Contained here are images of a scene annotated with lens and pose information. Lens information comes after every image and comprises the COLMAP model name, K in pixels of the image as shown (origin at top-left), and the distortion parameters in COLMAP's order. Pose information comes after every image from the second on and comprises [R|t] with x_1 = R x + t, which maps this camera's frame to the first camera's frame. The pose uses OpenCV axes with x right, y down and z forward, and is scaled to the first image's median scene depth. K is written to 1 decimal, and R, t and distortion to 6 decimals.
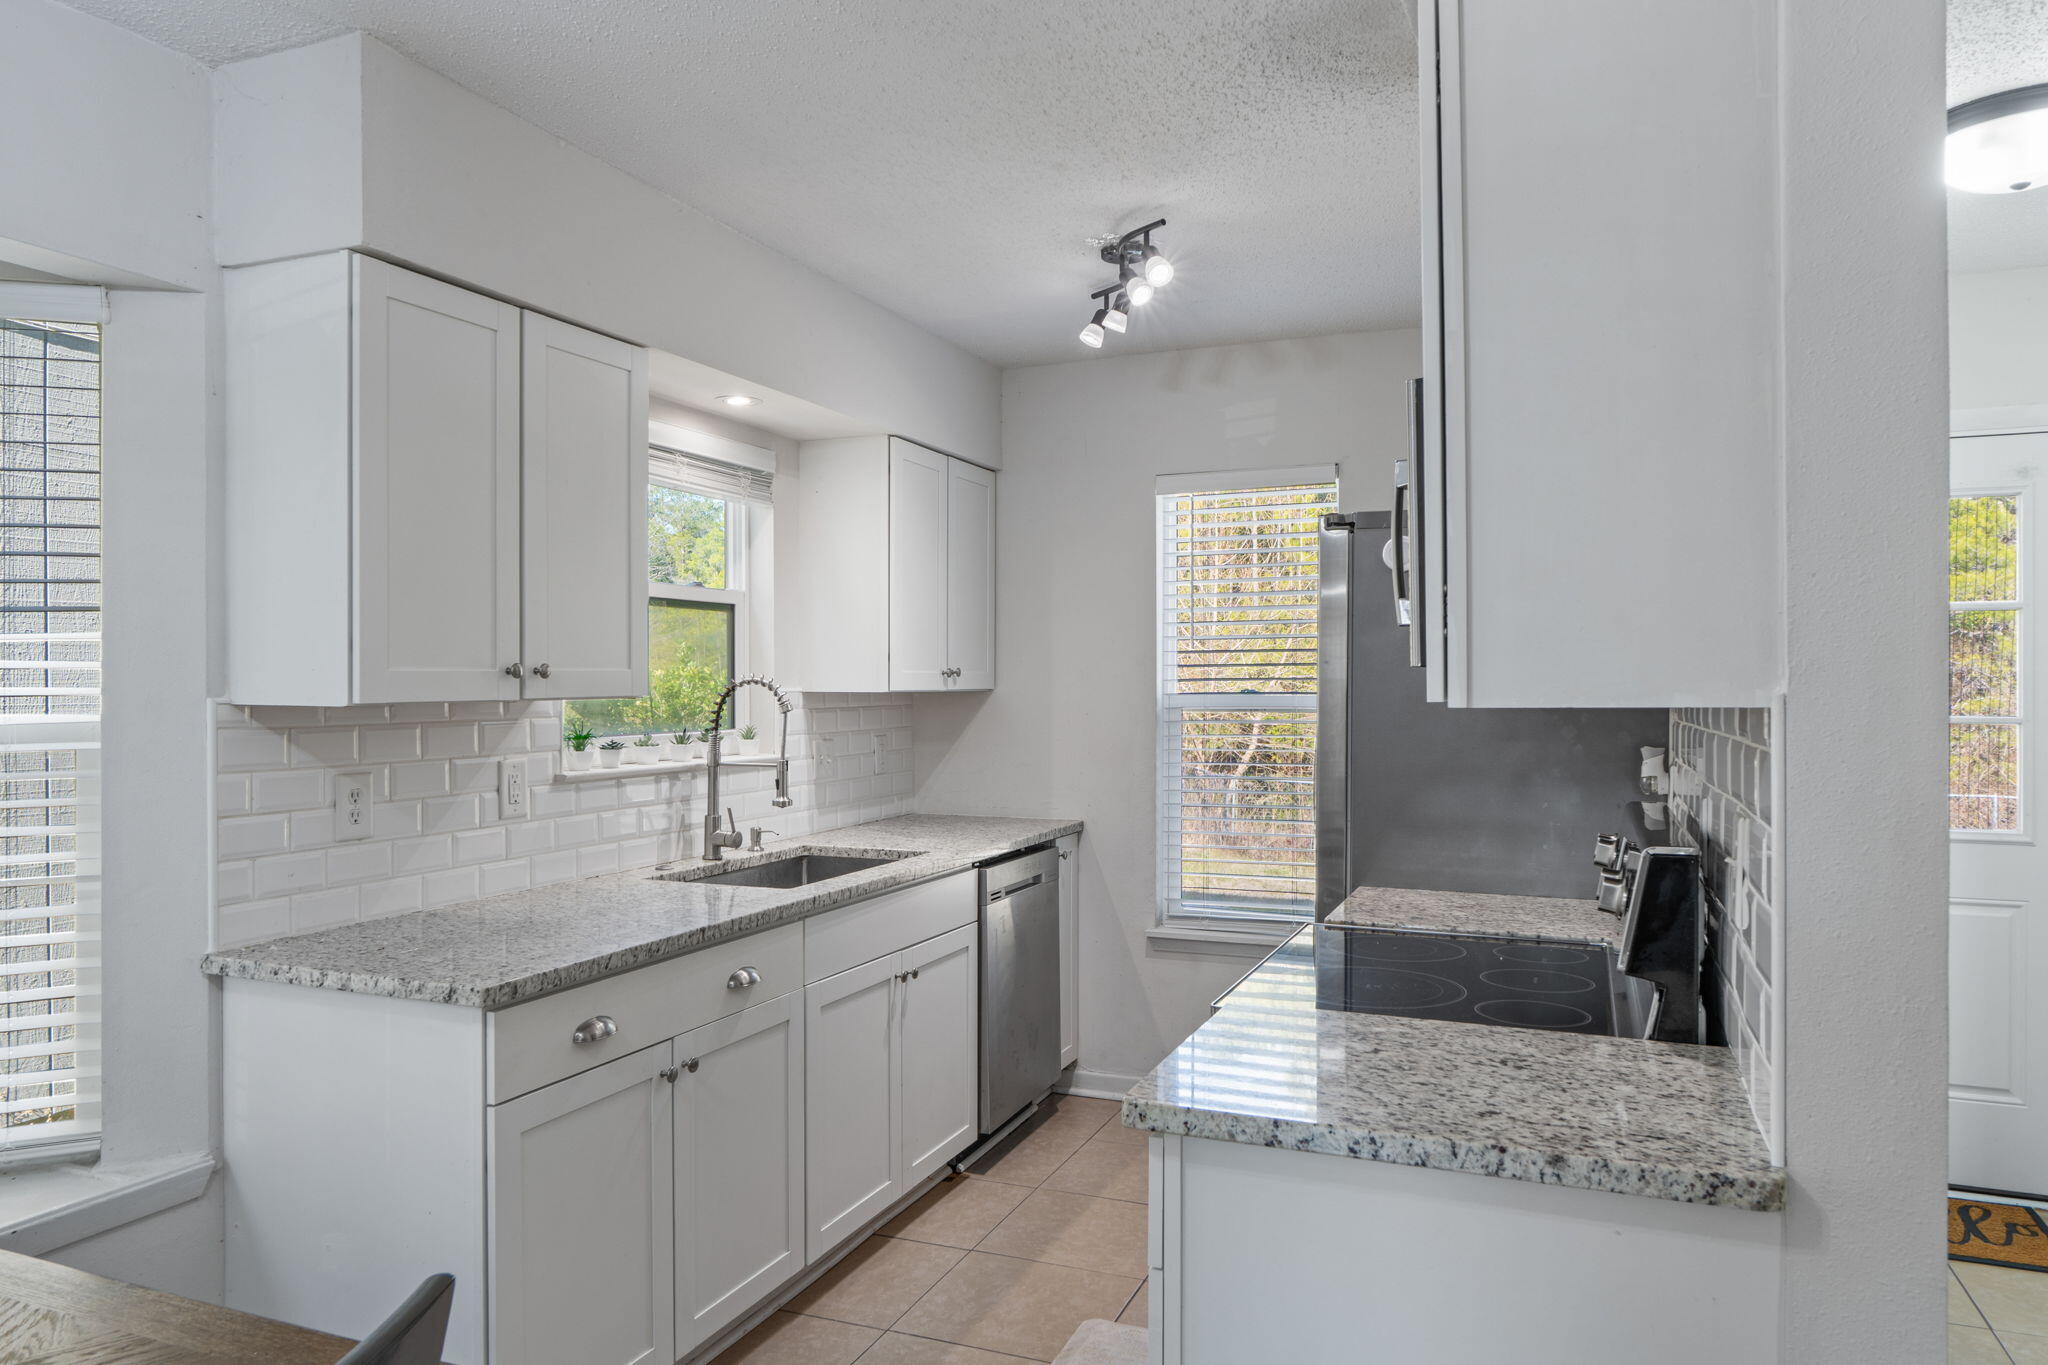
lens RADIAL K [[1354.8, 0, 1016.7], [0, 1354.8, 678.1], [0, 0, 1]] dist [-0.008149, -0.002543]
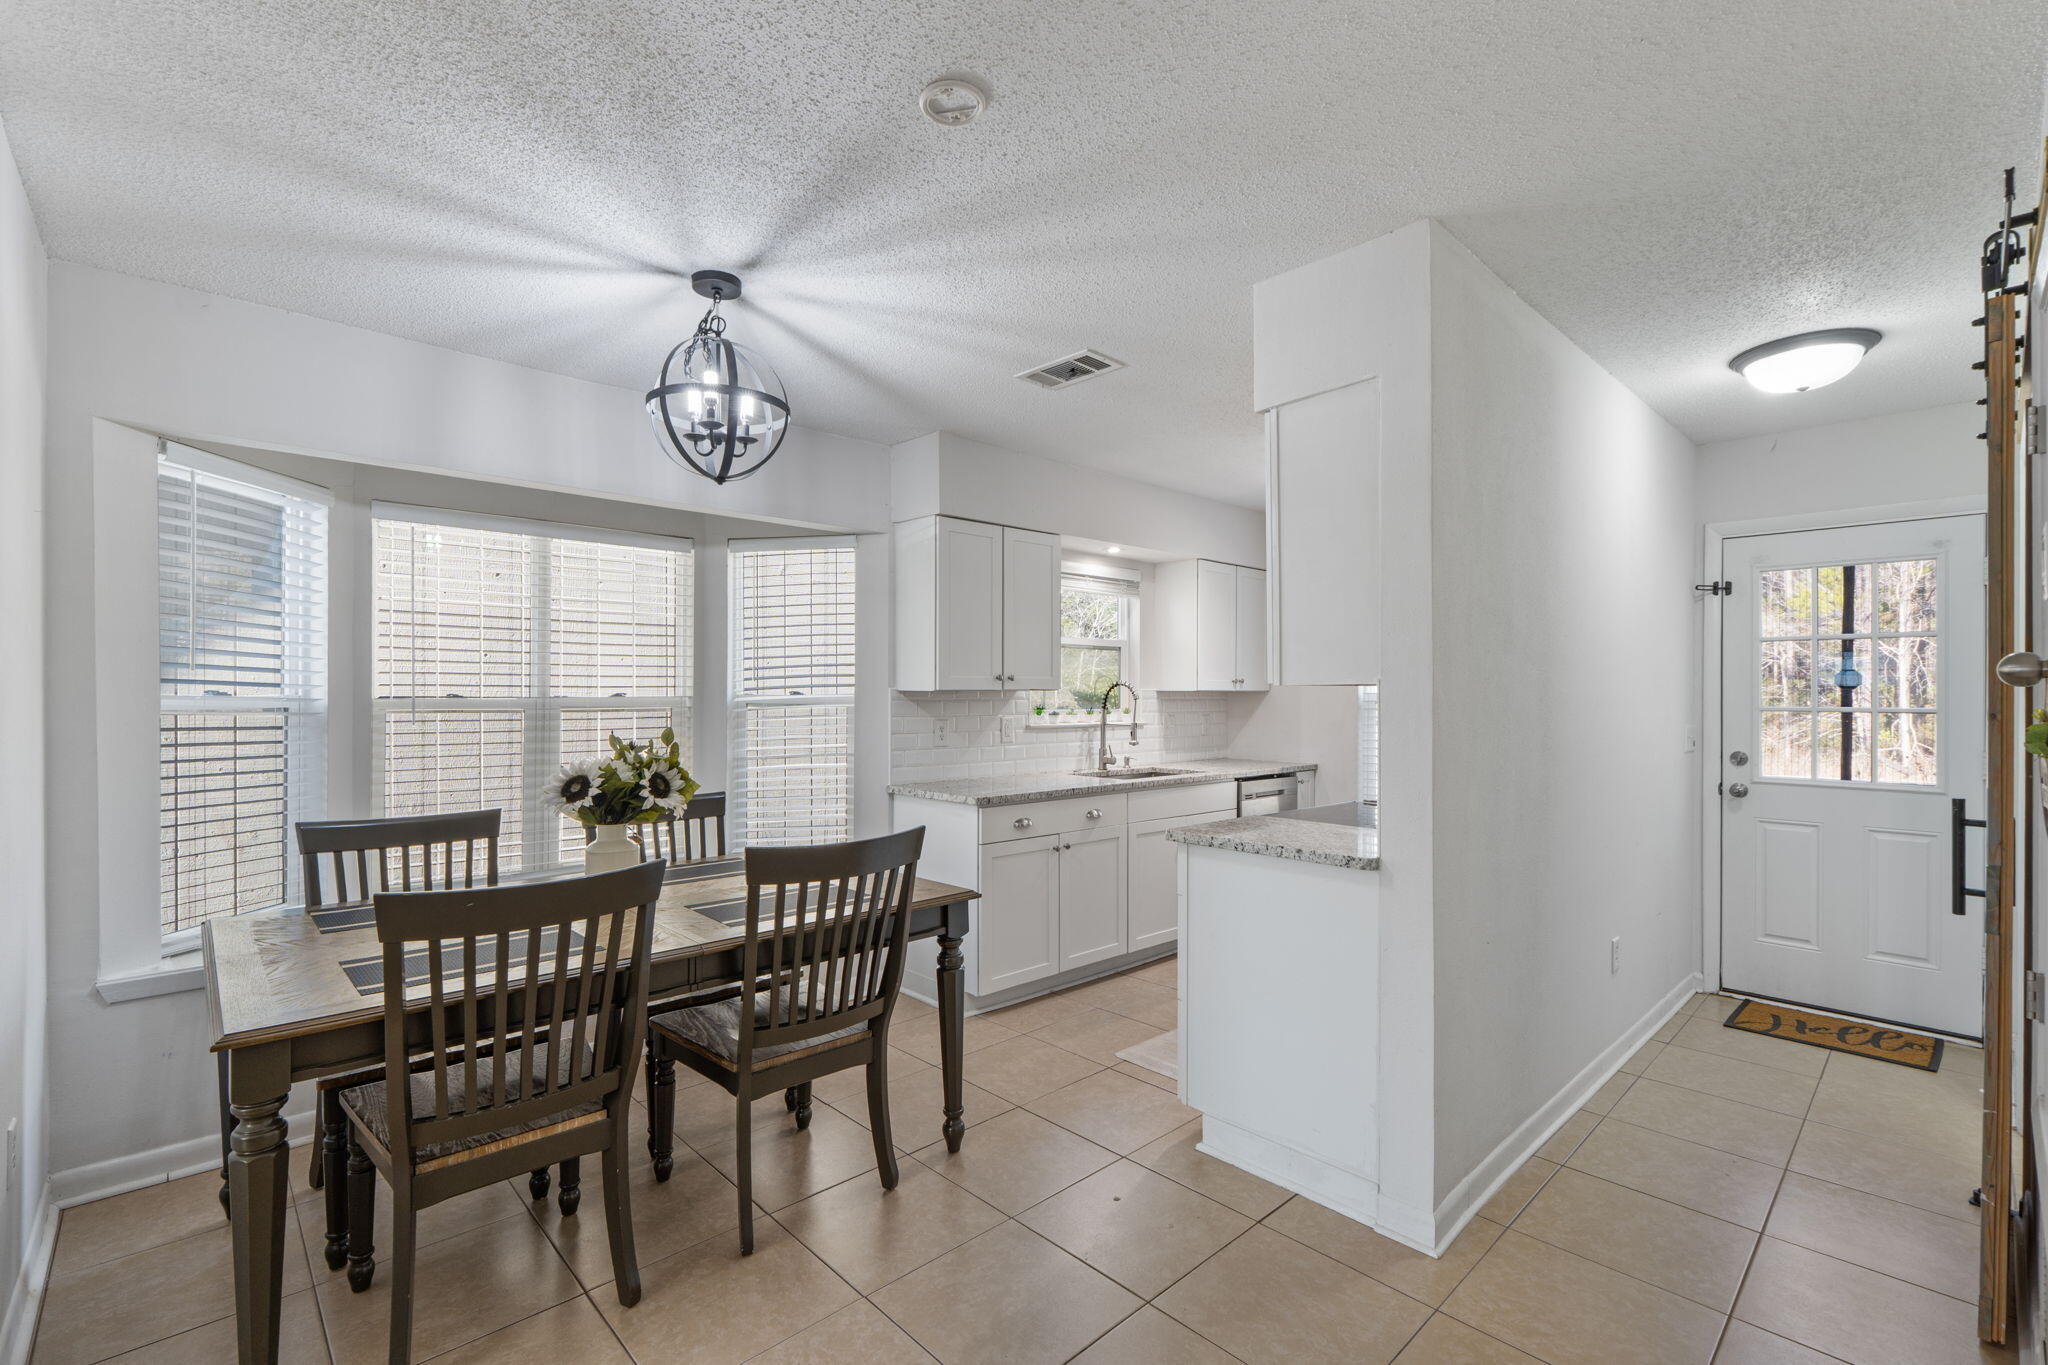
lens RADIAL K [[905.0, 0, 1017.1], [0, 905.0, 689.7], [0, 0, 1]] dist [-0.000169, 0.000303]
pose [[0.910739, 0.002490, -0.412975, 0.233819], [-0.003604, 0.999992, -0.001919, 0.013839], [0.412967, 0.003236, 0.910740, -0.329201]]
